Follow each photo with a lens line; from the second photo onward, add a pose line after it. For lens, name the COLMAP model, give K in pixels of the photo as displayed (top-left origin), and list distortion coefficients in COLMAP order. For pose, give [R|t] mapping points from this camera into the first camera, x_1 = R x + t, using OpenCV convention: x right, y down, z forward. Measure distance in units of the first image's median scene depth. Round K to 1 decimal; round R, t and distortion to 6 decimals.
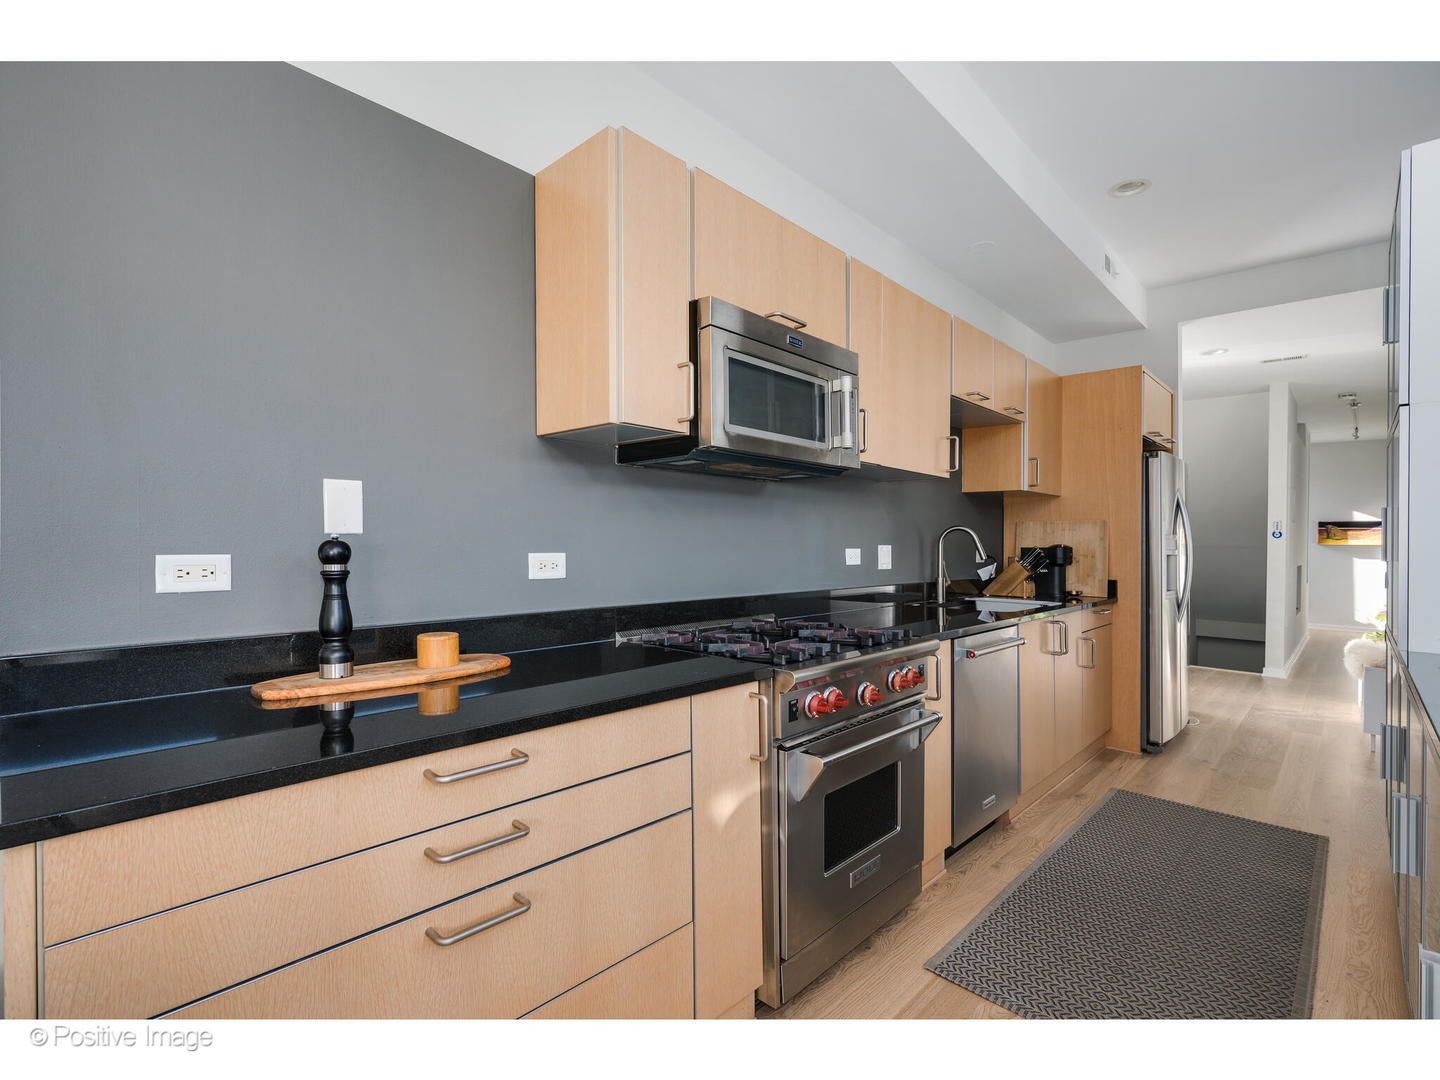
lens RADIAL K [[666.2, 0, 711.4], [0, 666.2, 529.4], [0, 0, 1]] dist [-0.002010, -0.000326]
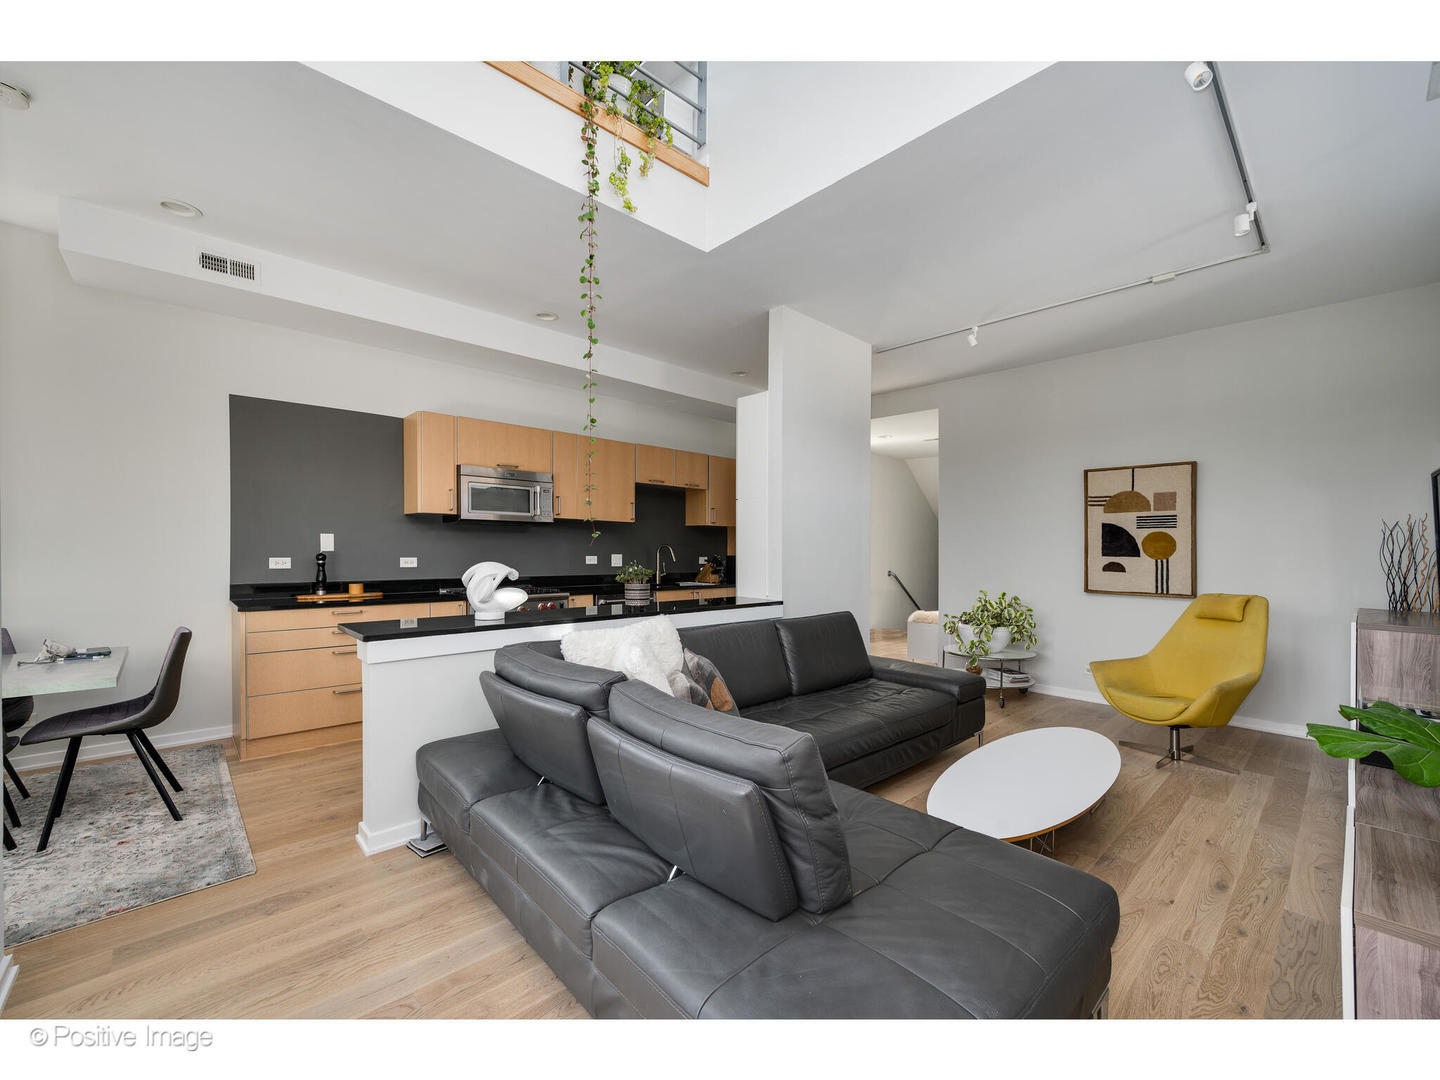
lens RADIAL K [[592.3, 0, 714.8], [0, 592.3, 546.5], [0, 0, 1]] dist [-0.002557, -0.000279]
pose [[0.998291, 0.002627, -0.058383, 1.131542], [-0.001716, 0.999876, 0.015651, -0.049512], [0.058417, -0.015524, 0.998172, -1.317715]]
